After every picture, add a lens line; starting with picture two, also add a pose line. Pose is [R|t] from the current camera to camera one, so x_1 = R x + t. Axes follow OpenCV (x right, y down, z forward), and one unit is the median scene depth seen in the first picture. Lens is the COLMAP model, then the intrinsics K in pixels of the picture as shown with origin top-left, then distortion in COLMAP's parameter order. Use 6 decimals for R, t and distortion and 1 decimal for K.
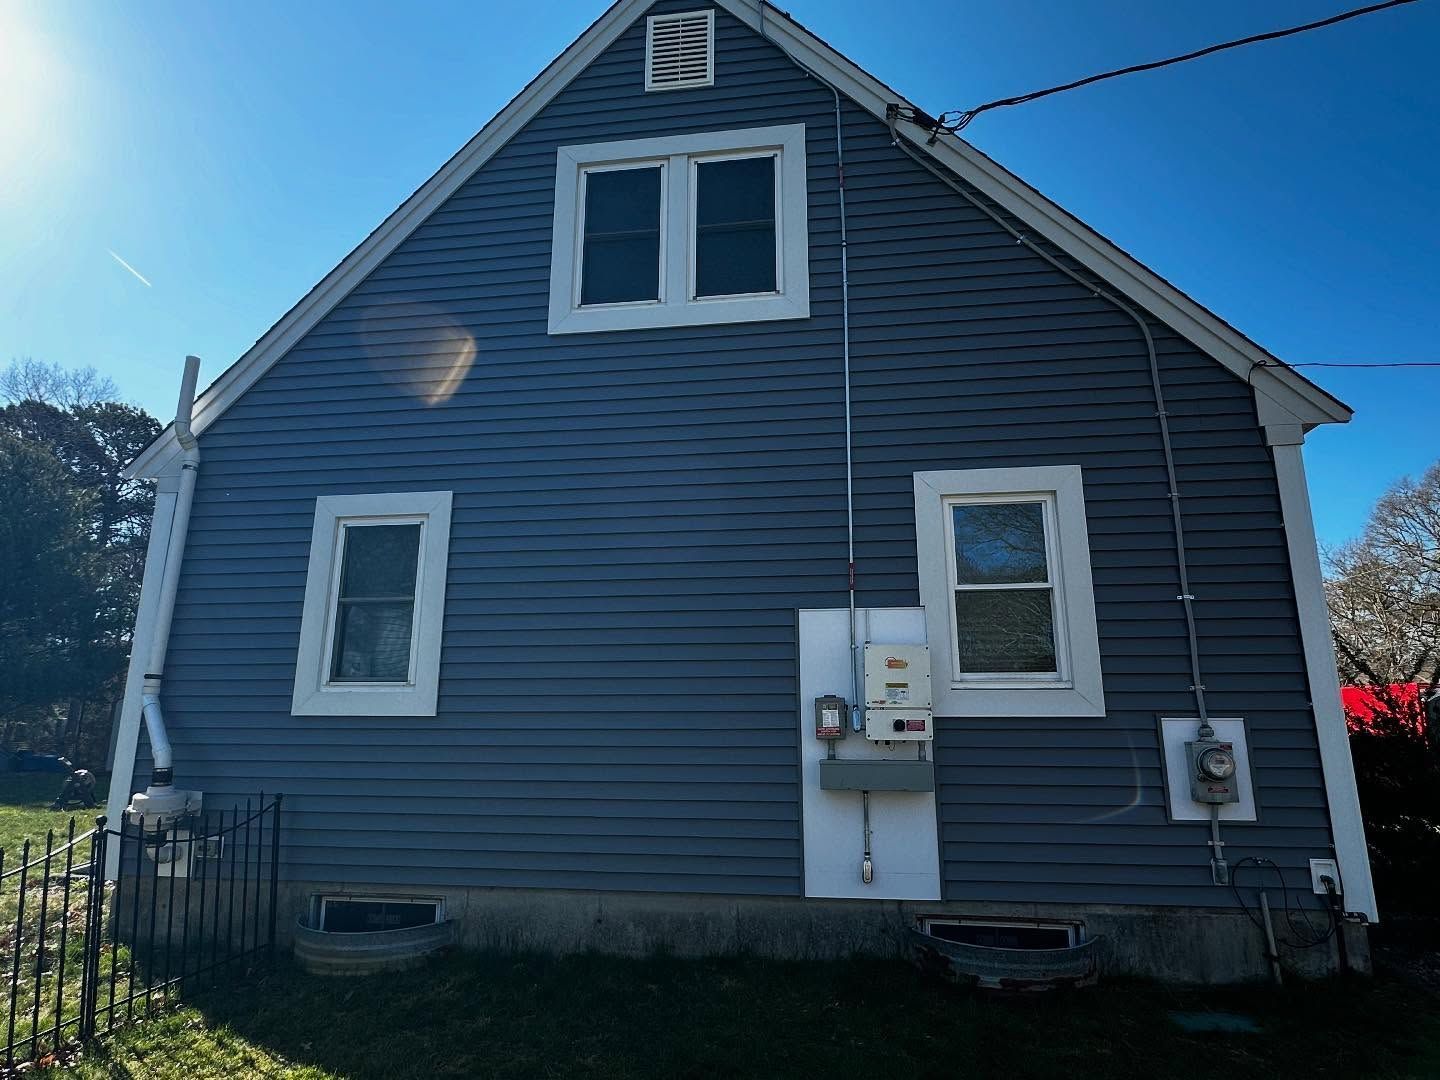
lens RADIAL K [[812.7, 0, 721.2], [0, 812.7, 540.9], [0, 0, 1]] dist [-0.009042, 0.012315]
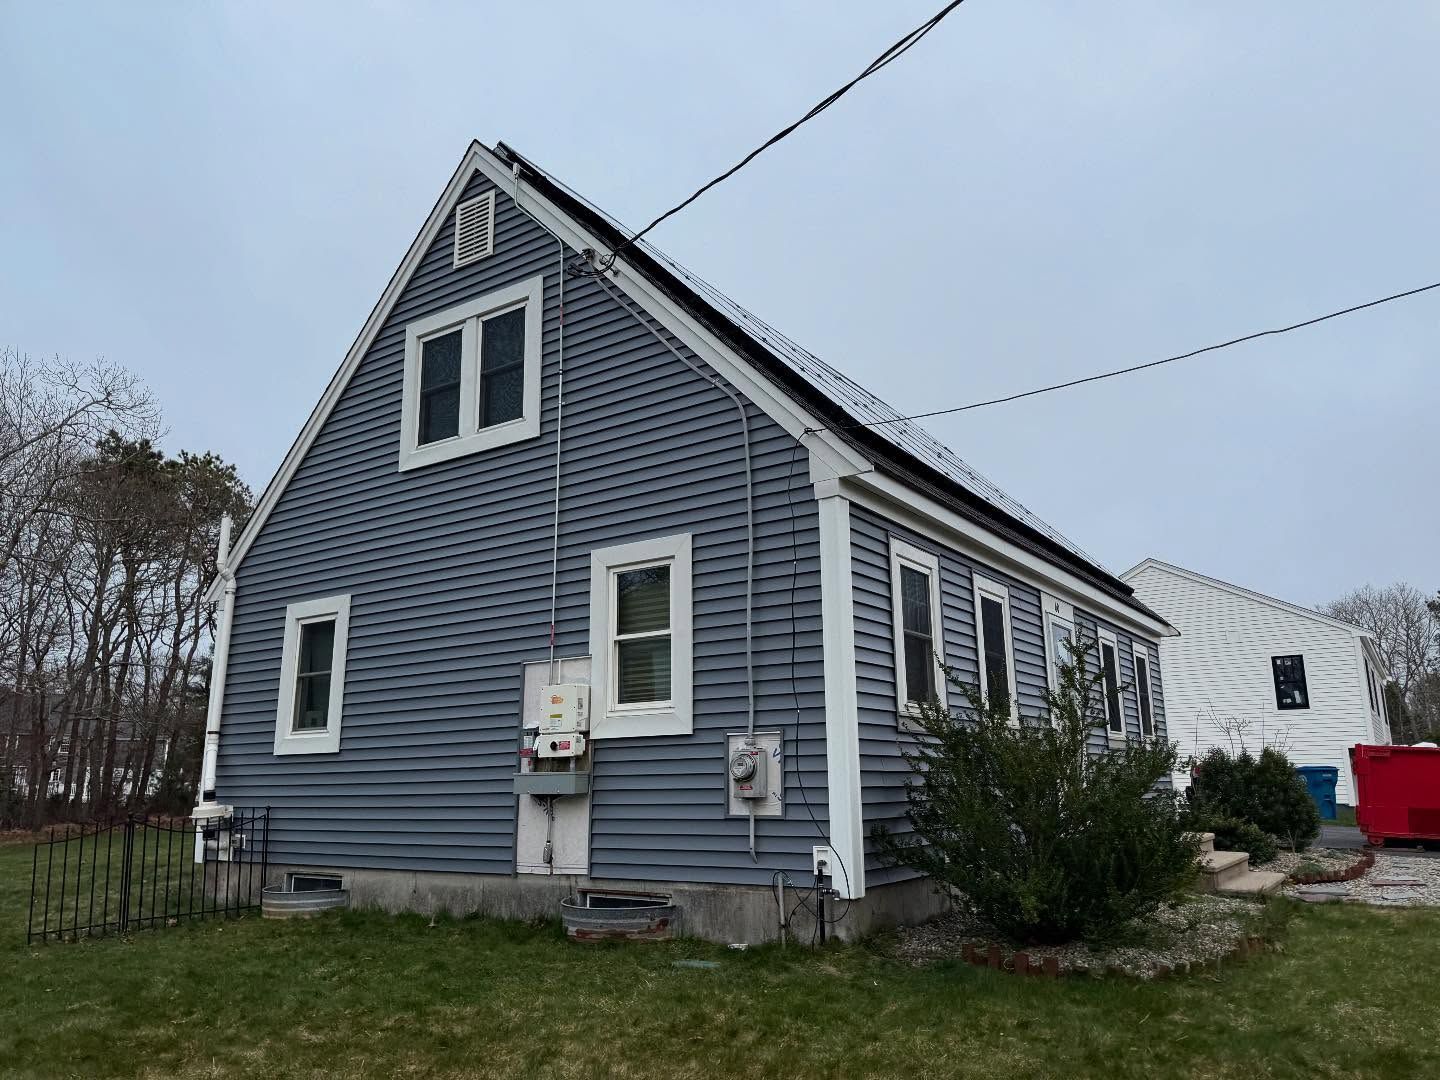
lens RADIAL K [[987.8, 0, 729.1], [0, 987.8, 551.8], [0, 0, 1]] dist [0.084798, -0.011410]
pose [[0.898024, -0.110705, -0.425790, 1.109363], [0.113332, 0.993371, -0.019249, -0.027381], [0.425098, -0.030969, 0.904617, -0.330515]]
